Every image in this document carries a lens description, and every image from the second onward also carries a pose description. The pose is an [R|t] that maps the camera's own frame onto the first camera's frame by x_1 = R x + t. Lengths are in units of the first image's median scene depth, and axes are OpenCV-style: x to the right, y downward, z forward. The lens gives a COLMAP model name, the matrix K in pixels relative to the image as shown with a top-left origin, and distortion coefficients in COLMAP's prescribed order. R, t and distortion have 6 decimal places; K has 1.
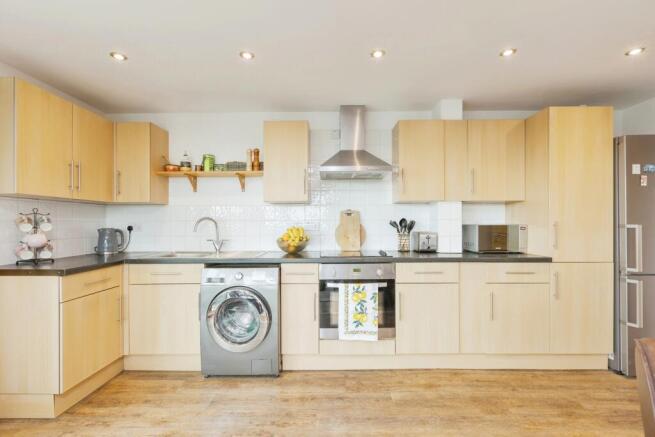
lens RADIAL K [[294.1, 0, 327.5], [0, 294.1, 218.5], [0, 0, 1]] dist [-0.001218, 0.000024]
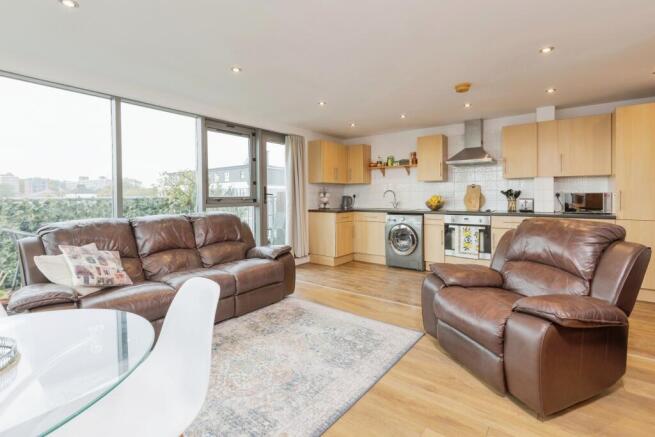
lens RADIAL K [[300.0, 0, 328.9], [0, 300.0, 197.3], [0, 0, 1]] dist [0.001095, 0.000109]
pose [[0.805994, 0.001933, -0.591920, 0.473958], [0.010325, 0.999797, 0.017324, 0.005524], [0.591833, -0.020075, 0.805810, -0.892690]]
